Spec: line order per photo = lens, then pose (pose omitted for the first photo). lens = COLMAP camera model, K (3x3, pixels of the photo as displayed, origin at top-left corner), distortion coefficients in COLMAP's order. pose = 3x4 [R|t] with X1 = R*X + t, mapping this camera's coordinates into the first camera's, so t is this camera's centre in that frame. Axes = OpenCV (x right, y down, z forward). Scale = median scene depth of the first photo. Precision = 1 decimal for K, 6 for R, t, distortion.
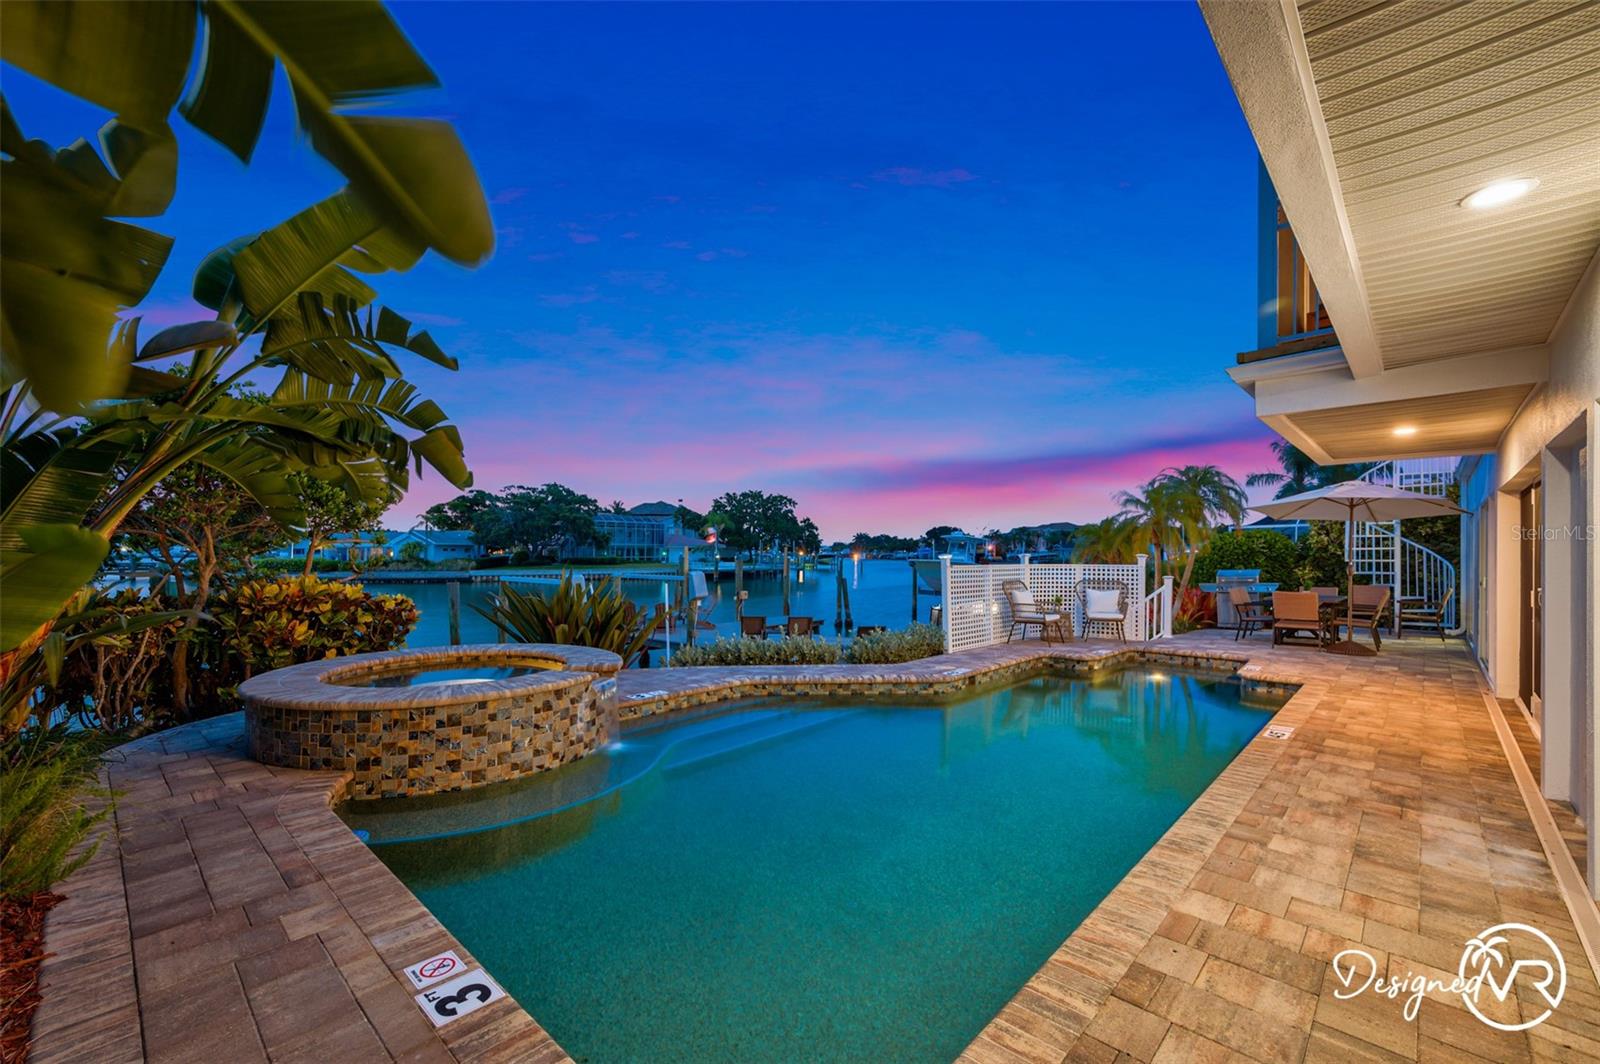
lens RADIAL K [[657.7, 0, 805.3], [0, 657.7, 552.4], [0, 0, 1]] dist [-0.000464, 0.000035]
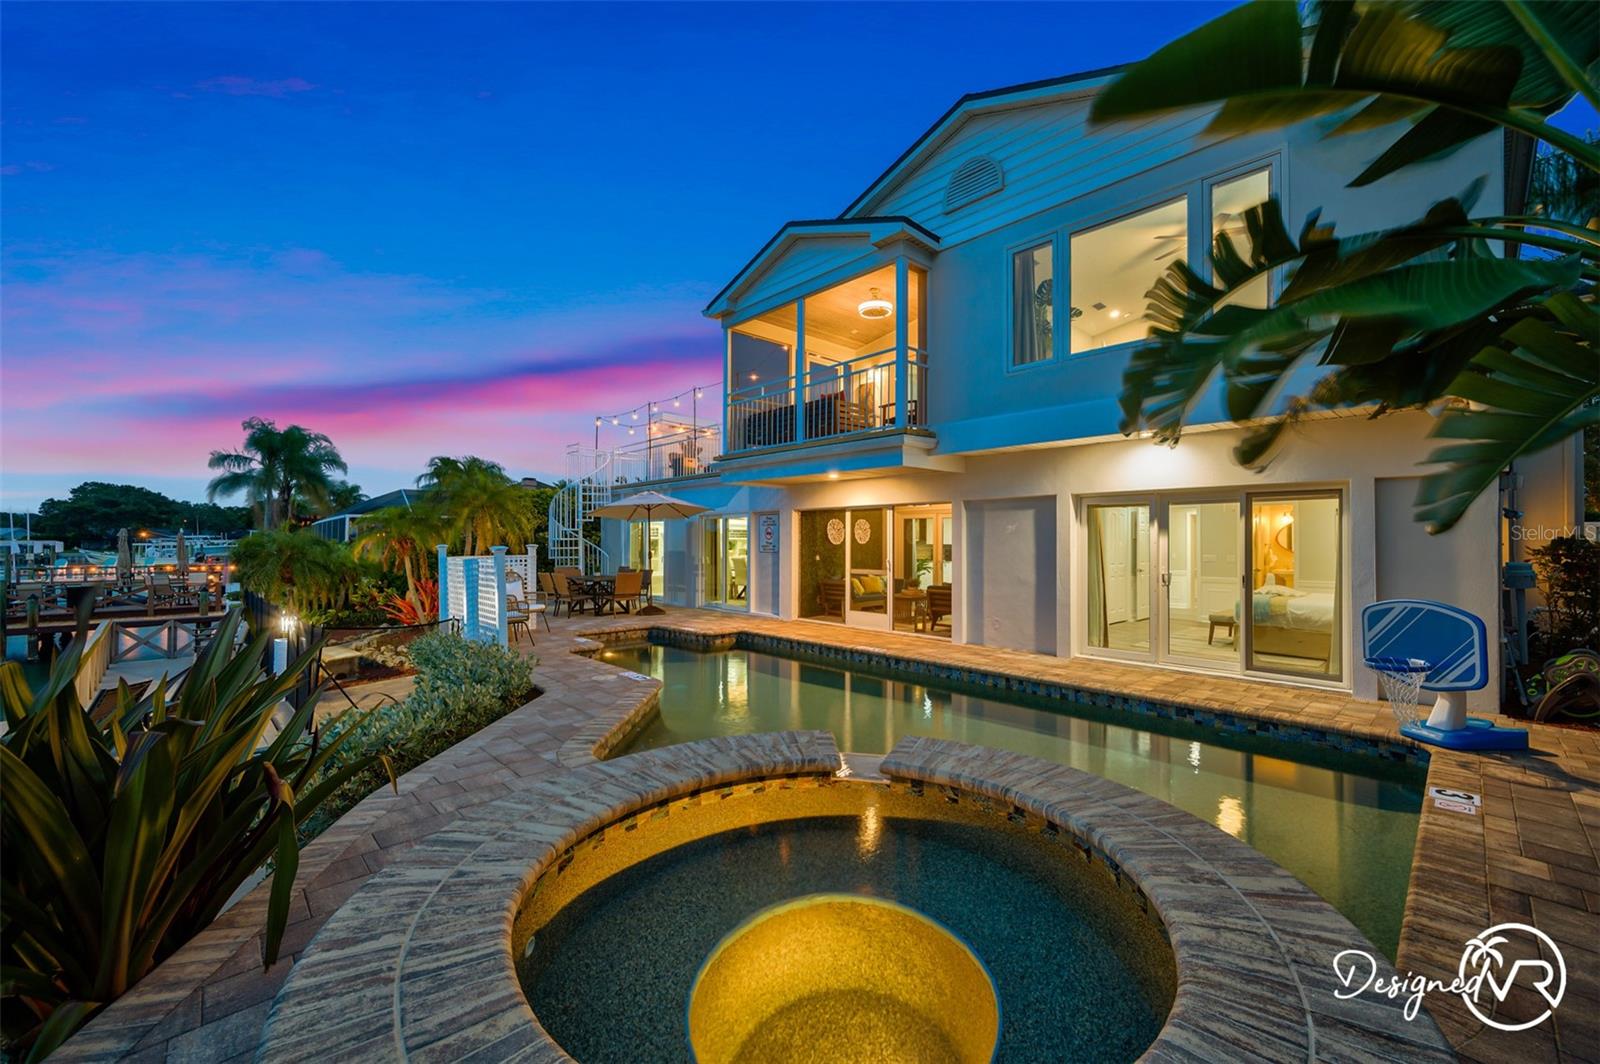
lens RADIAL K [[643.0, 0, 803.3], [0, 643.0, 536.2], [0, 0, 1]] dist [0.001967, 0.000189]
pose [[0.061275, 0.004261, 0.998112, -0.042682], [0.002084, 0.999988, -0.004397, -0.000527], [-0.998119, 0.002350, 0.061266, 0.047519]]
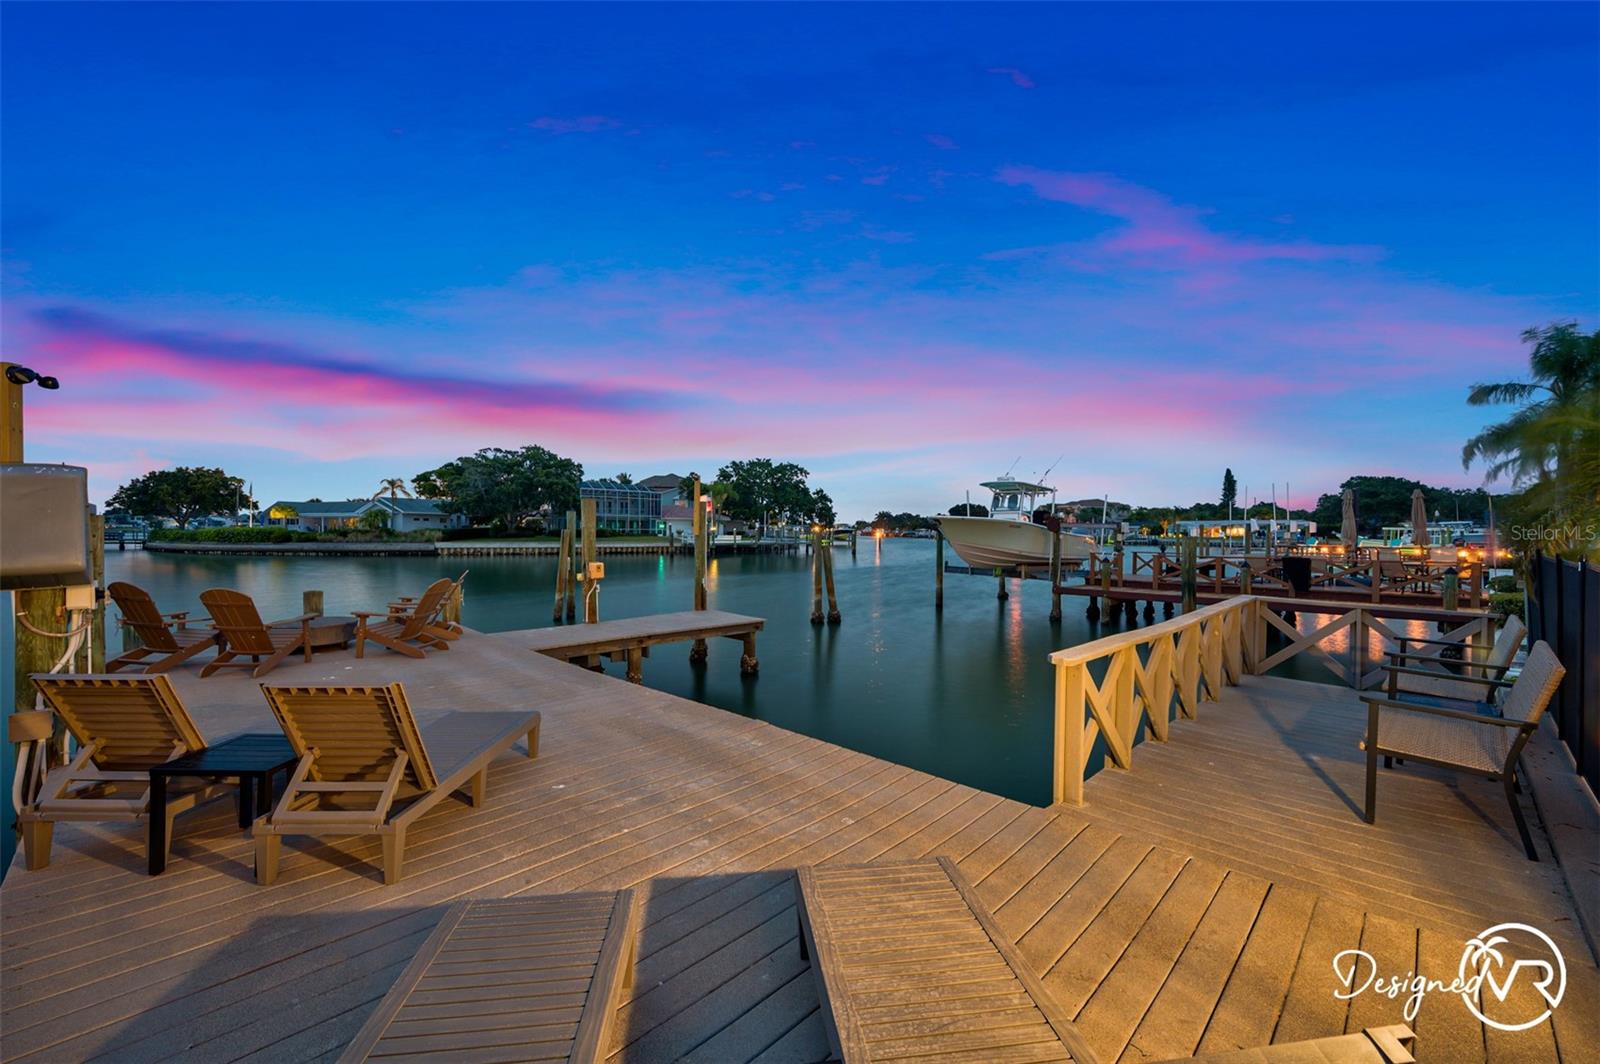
lens RADIAL K [[643.0, 0, 803.3], [0, 643.0, 536.2], [0, 0, 1]] dist [0.001967, 0.000189]
pose [[0.999184, 0.006008, -0.039948, 0.016708], [-0.005675, 0.999948, 0.008447, 0.006812], [0.039996, -0.008213, 0.999166, 0.107119]]
